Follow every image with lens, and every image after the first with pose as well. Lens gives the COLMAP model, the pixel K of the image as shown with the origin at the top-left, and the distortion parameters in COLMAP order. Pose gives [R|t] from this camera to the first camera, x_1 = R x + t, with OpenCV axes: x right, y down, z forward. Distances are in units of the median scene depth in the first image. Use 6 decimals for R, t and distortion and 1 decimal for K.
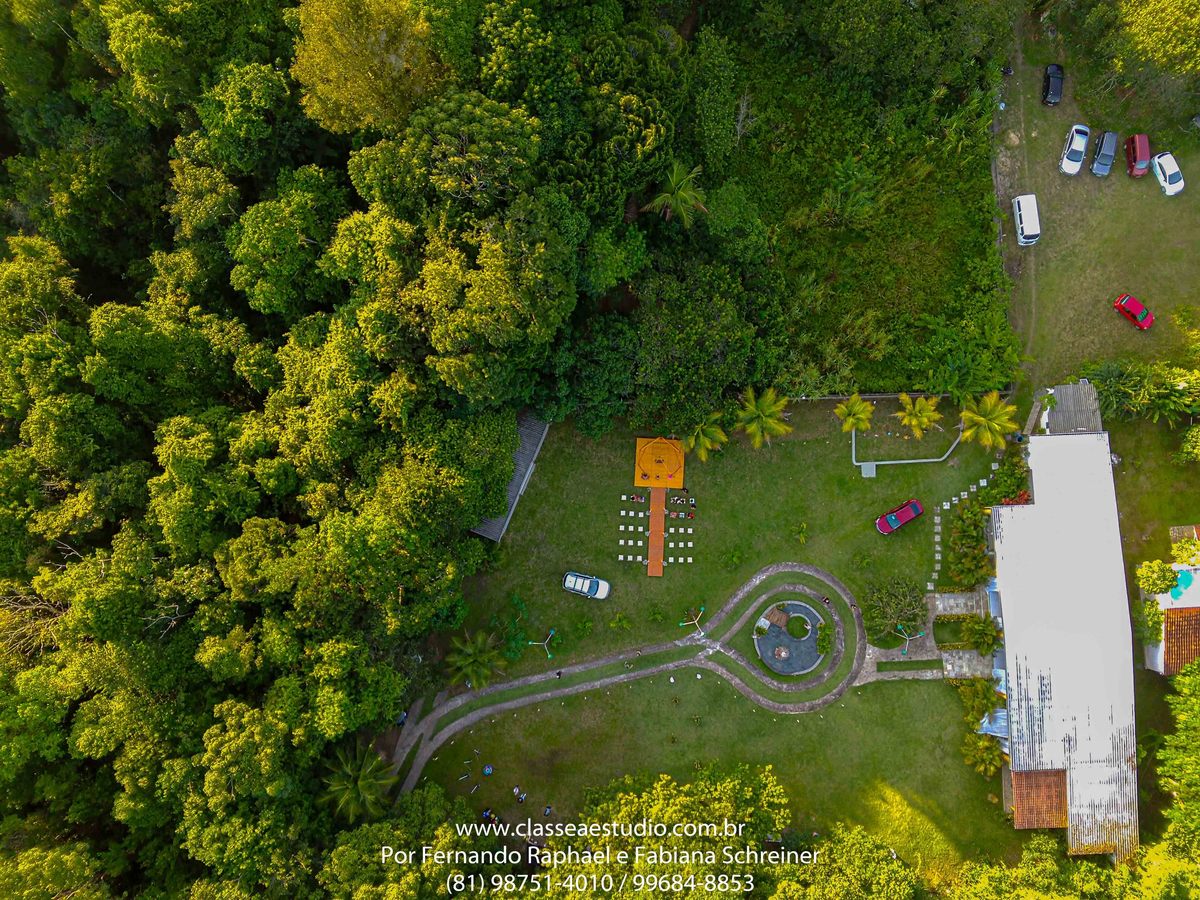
lens RADIAL K [[912.6, 0, 625.0], [0, 912.6, 461.4], [0, 0, 1]] dist [0.063655, -0.091779]
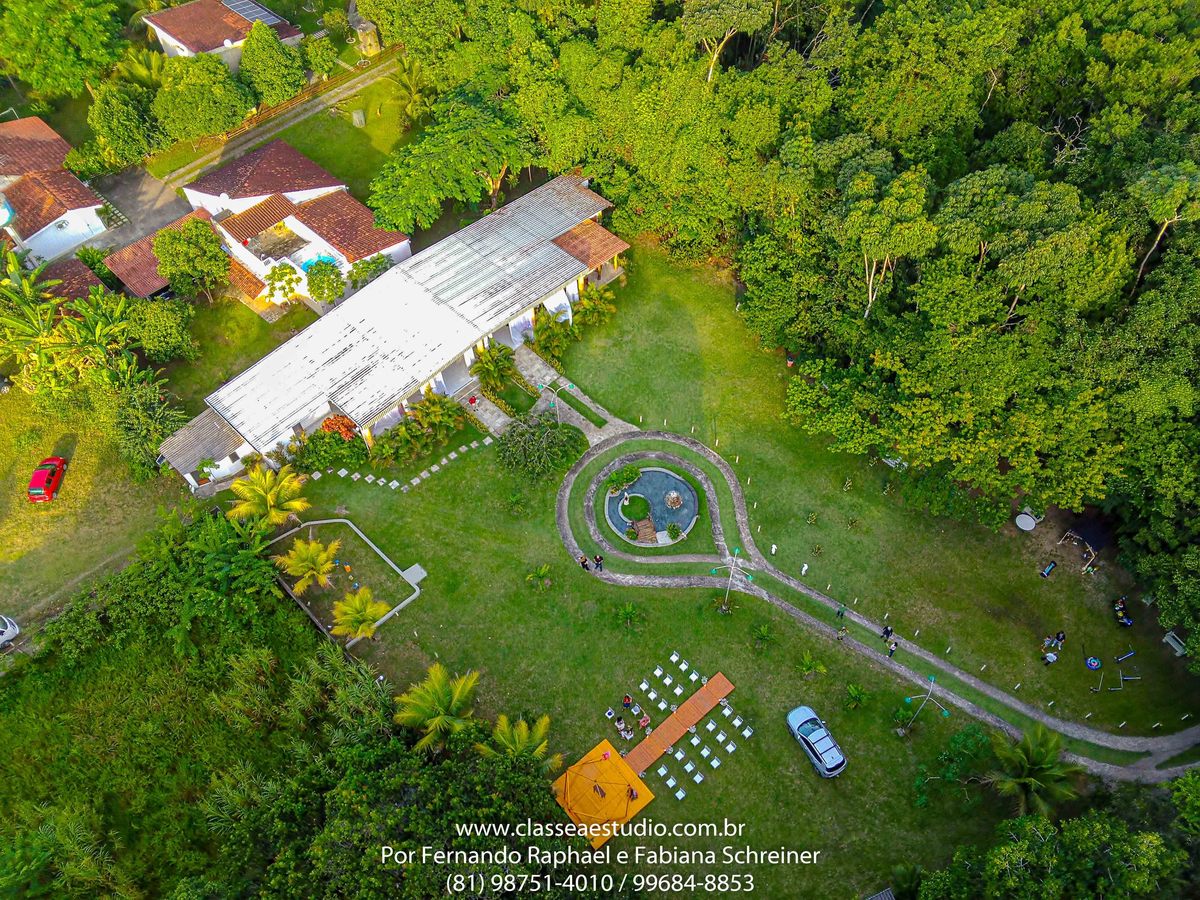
lens RADIAL K [[915.8, 0, 626.7], [0, 915.8, 465.0], [0, 0, 1]] dist [0.061768, -0.088851]
pose [[-0.693270, -0.570884, 0.439851, -0.126786], [0.720159, -0.525608, 0.452888, -0.156811], [-0.027357, 0.630736, 0.775515, 0.371537]]
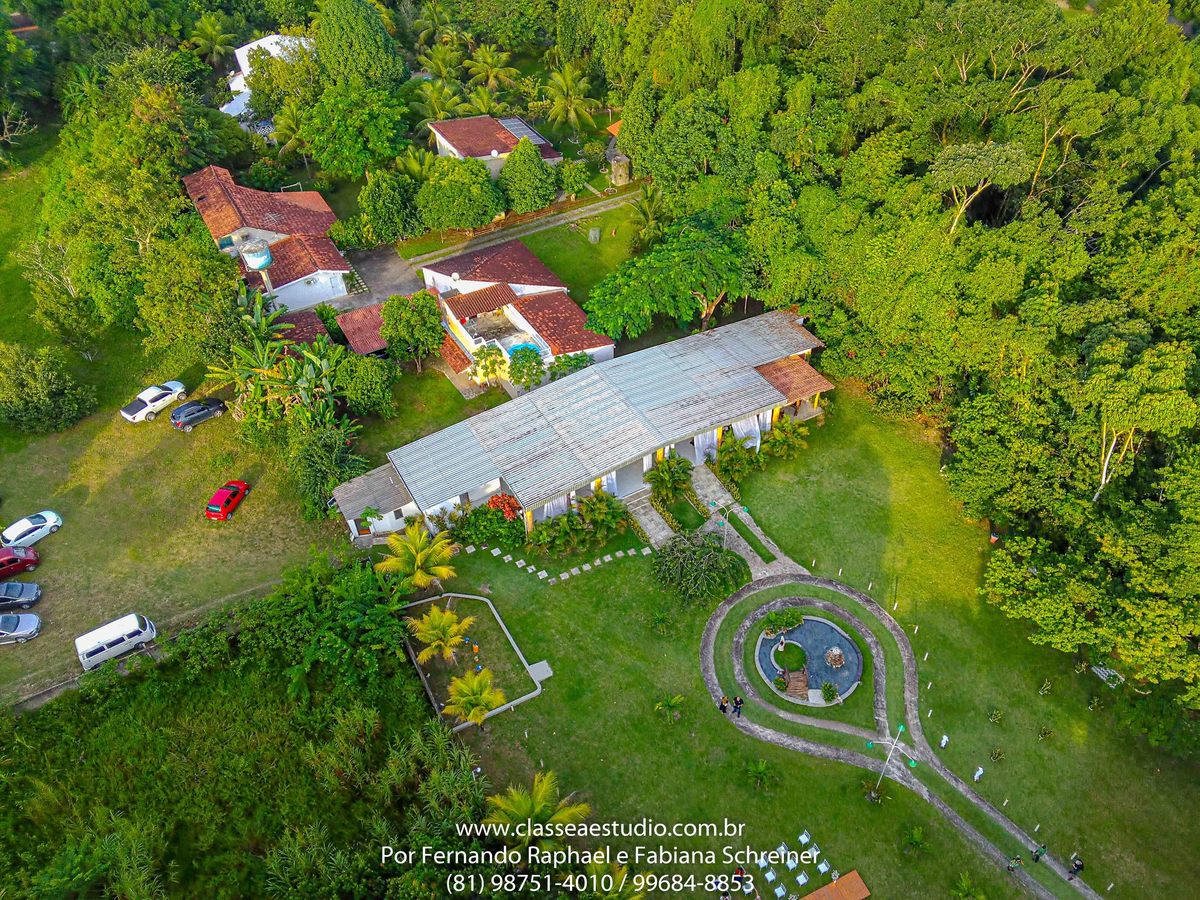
lens RADIAL K [[912.6, 0, 623.9], [0, 912.6, 464.4], [0, 0, 1]] dist [0.063655, -0.091779]
pose [[-0.469943, -0.593555, 0.653335, -0.119547], [0.881929, -0.284856, 0.375578, -0.149434], [-0.036820, 0.752695, 0.657339, 0.434835]]
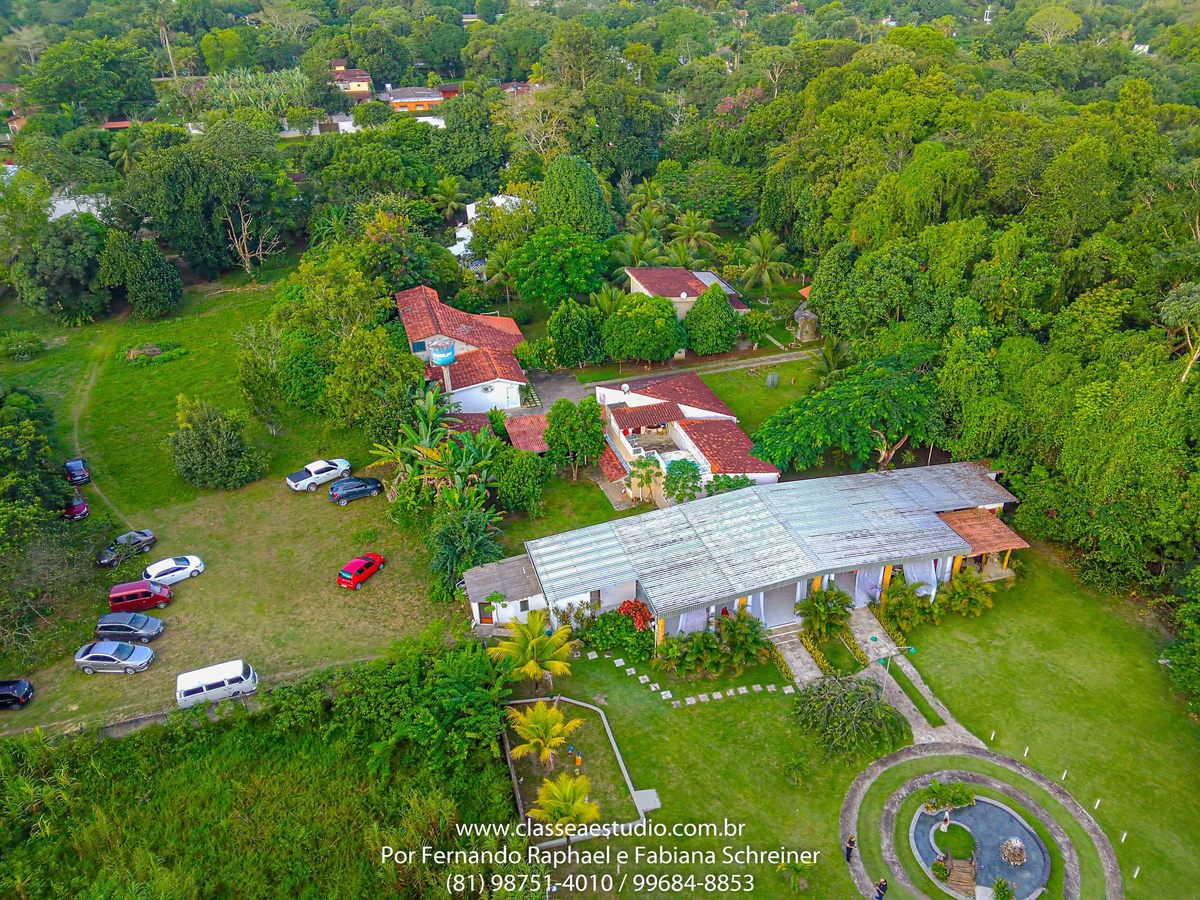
lens RADIAL K [[912.6, 0, 622.5], [0, 912.6, 459.6], [0, 0, 1]] dist [0.063655, -0.091779]
pose [[-0.260087, -0.470101, 0.843422, -0.122967], [0.964472, -0.084545, 0.250292, -0.134680], [-0.046356, 0.878554, 0.475388, 0.535106]]
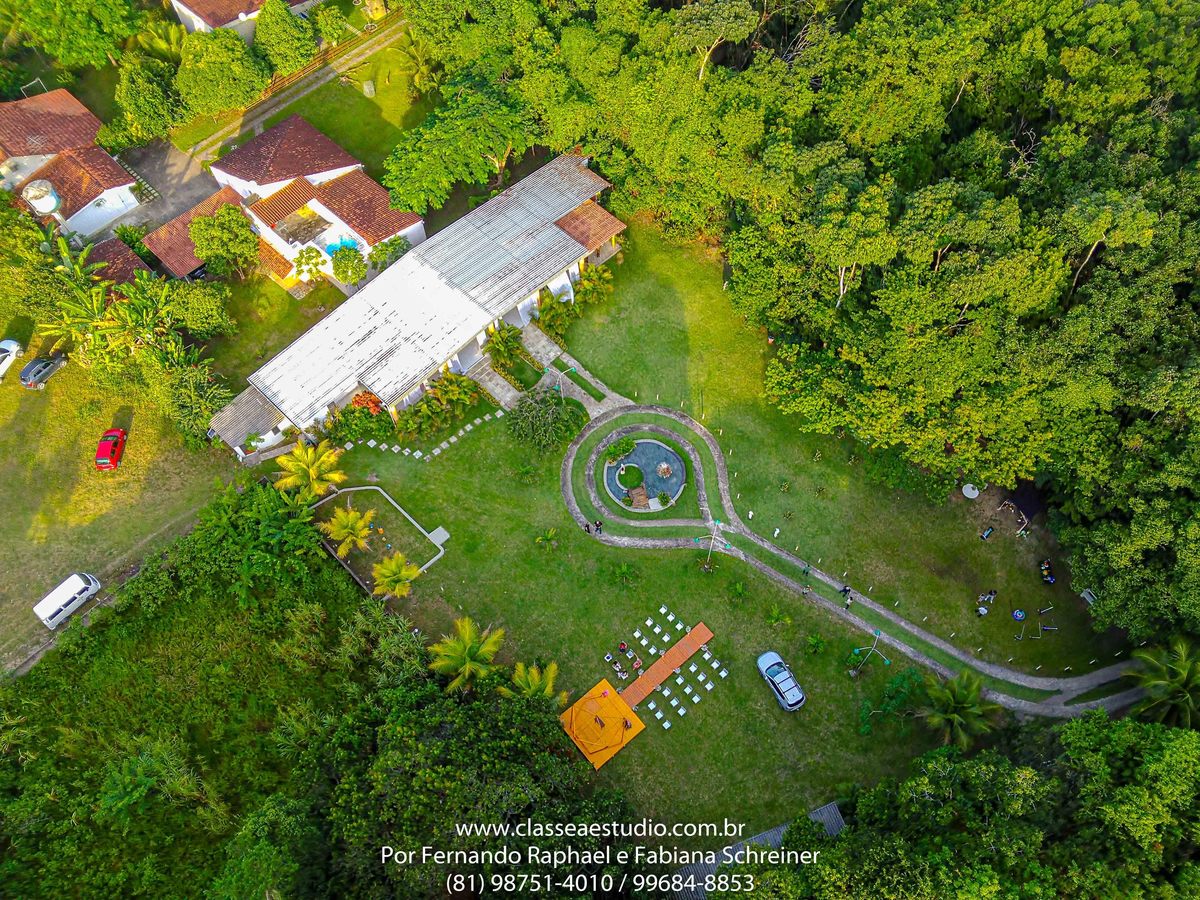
lens RADIAL K [[912.6, 0, 626.8], [0, 912.6, 466.6], [0, 0, 1]] dist [0.063655, -0.091779]
pose [[-0.693091, -0.619375, 0.368782, -0.127819], [0.720152, -0.572435, 0.392045, -0.161725], [-0.031719, 0.537301, 0.842794, 0.248257]]
